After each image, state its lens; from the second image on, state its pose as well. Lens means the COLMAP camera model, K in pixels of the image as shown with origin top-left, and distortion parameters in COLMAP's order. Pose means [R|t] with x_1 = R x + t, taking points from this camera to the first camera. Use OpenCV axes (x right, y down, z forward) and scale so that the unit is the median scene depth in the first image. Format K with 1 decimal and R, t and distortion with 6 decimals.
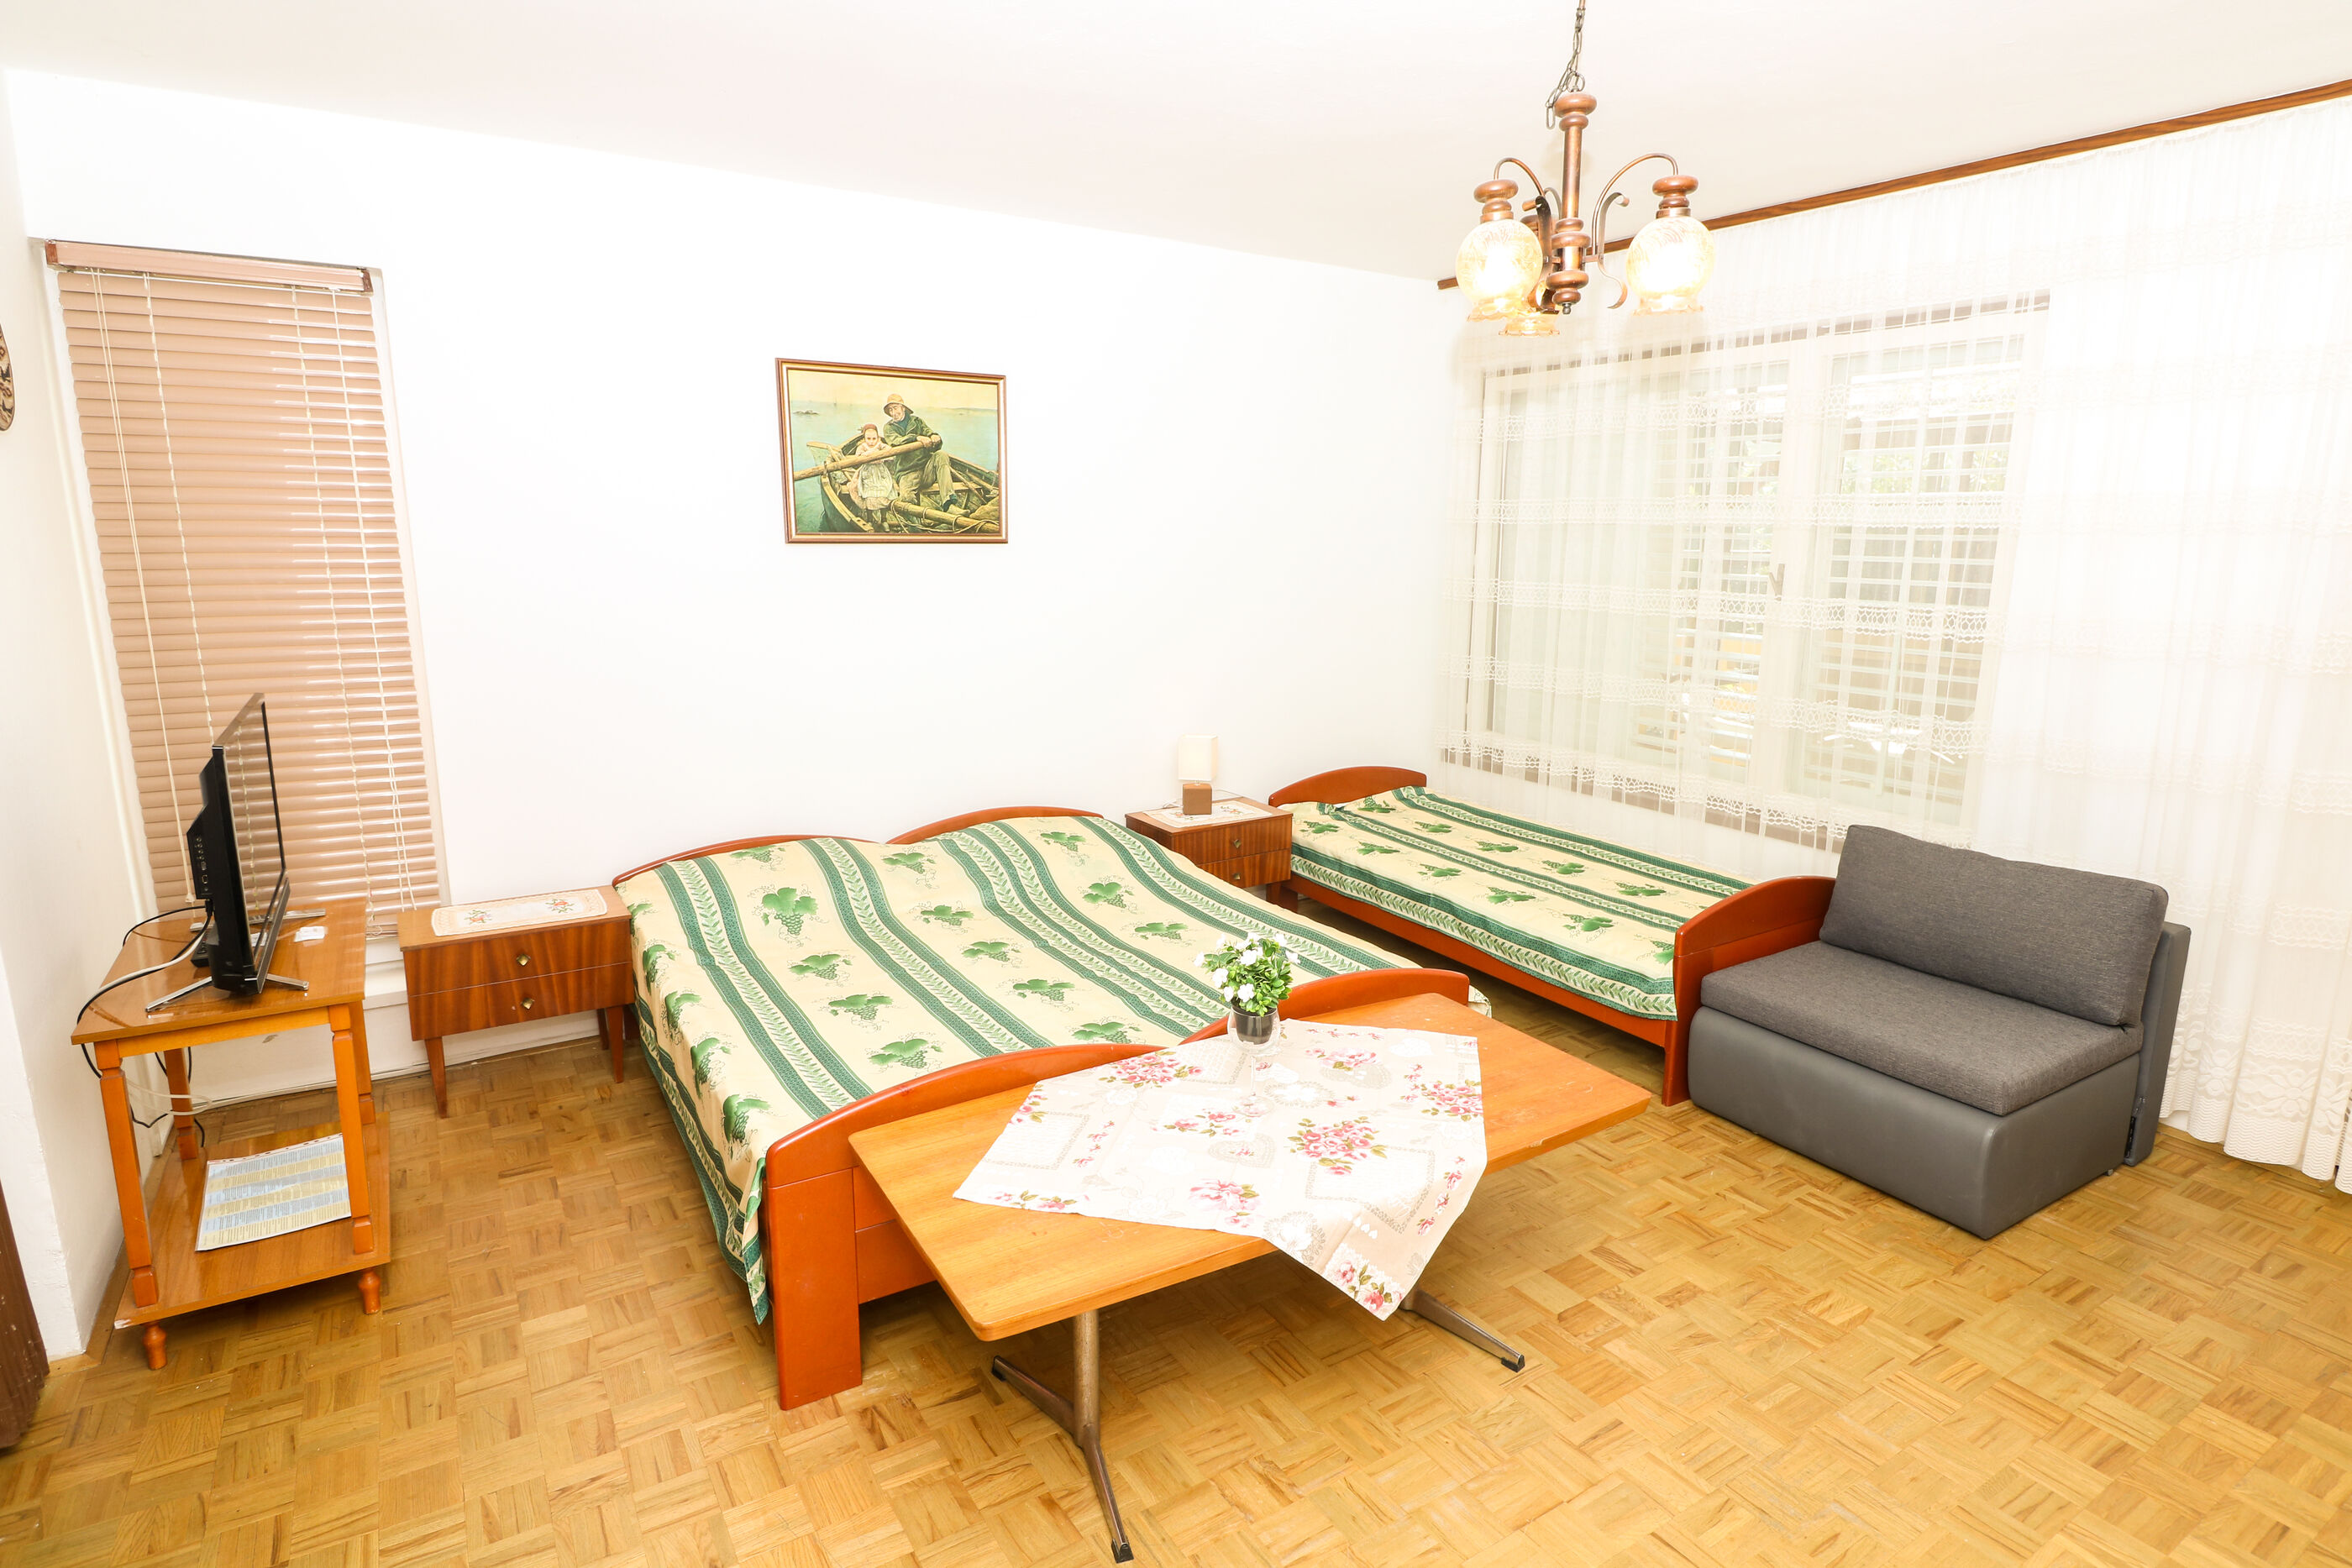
lens RADIAL K [[1249.9, 0, 1190.8], [0, 1249.9, 787.0], [0, 0, 1]] dist [-0.006728, -0.001718]
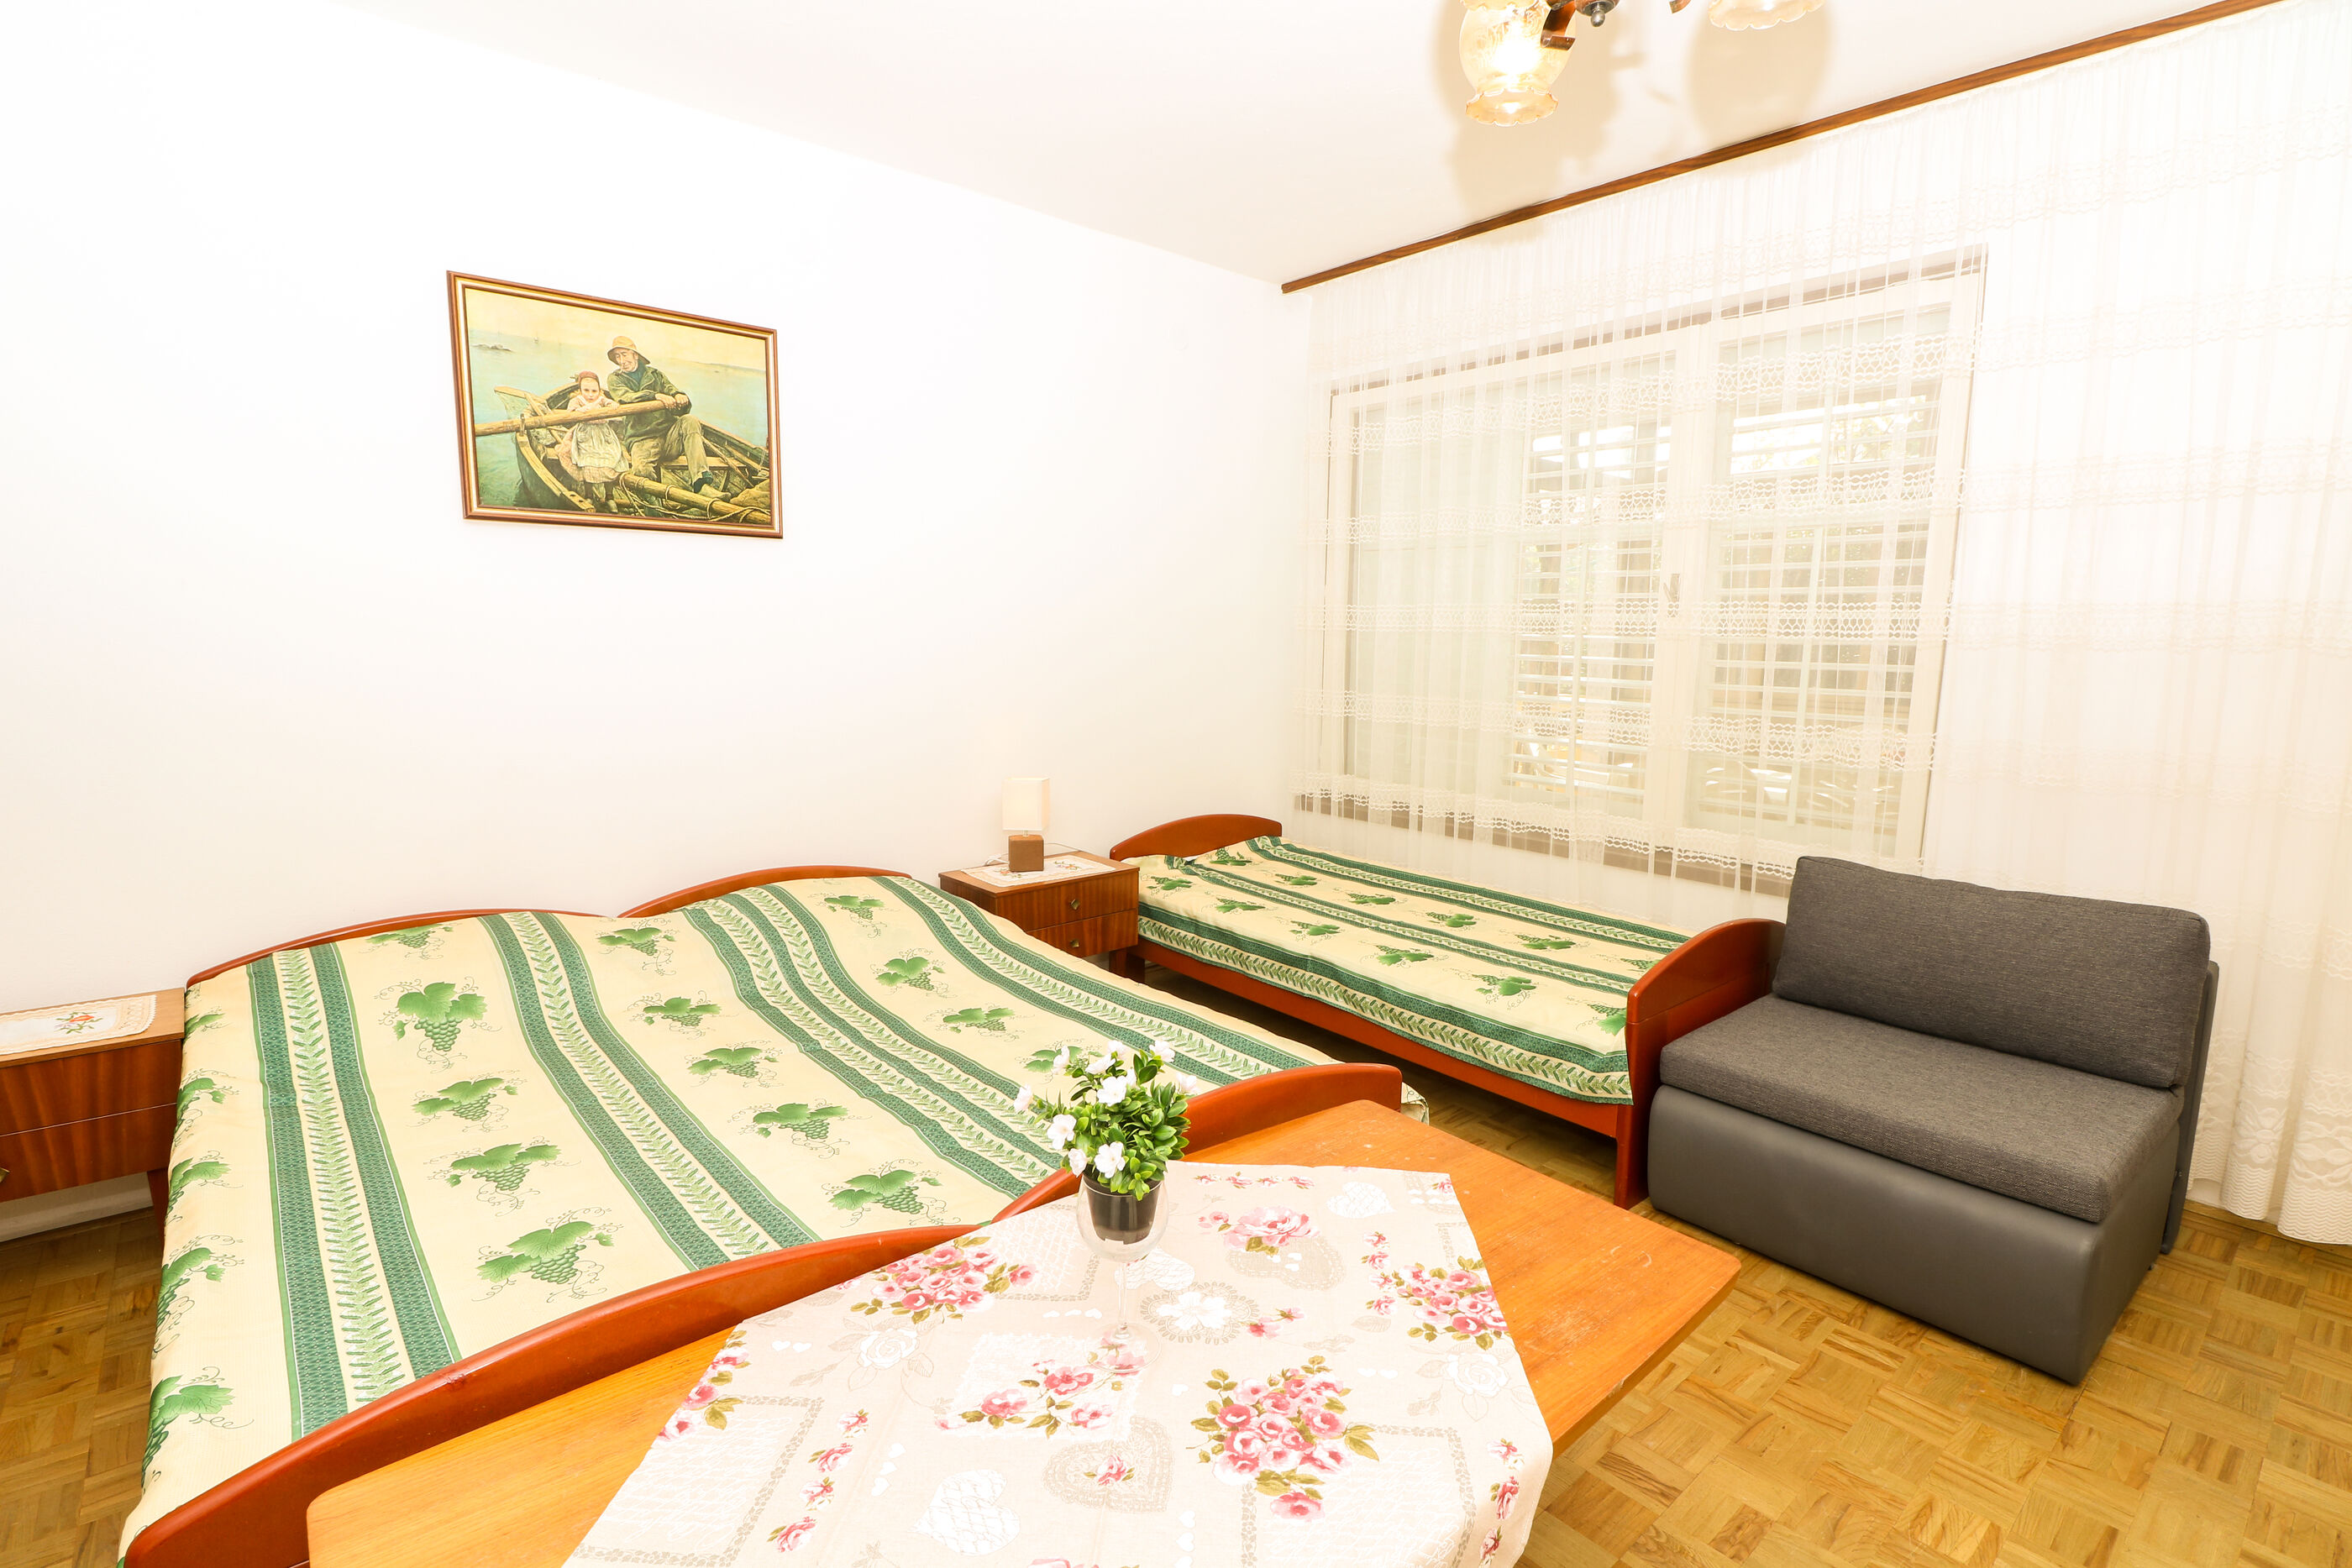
lens RADIAL K [[1118.2, 0, 1196.5], [0, 1118.2, 793.4], [0, 0, 1]] dist [0.002221, -0.013938]
pose [[0.988219, -0.016258, 0.152182, 0.005803], [0.025390, 0.997979, -0.058257, 0.020233], [-0.150927, 0.061435, 0.986634, 0.291811]]
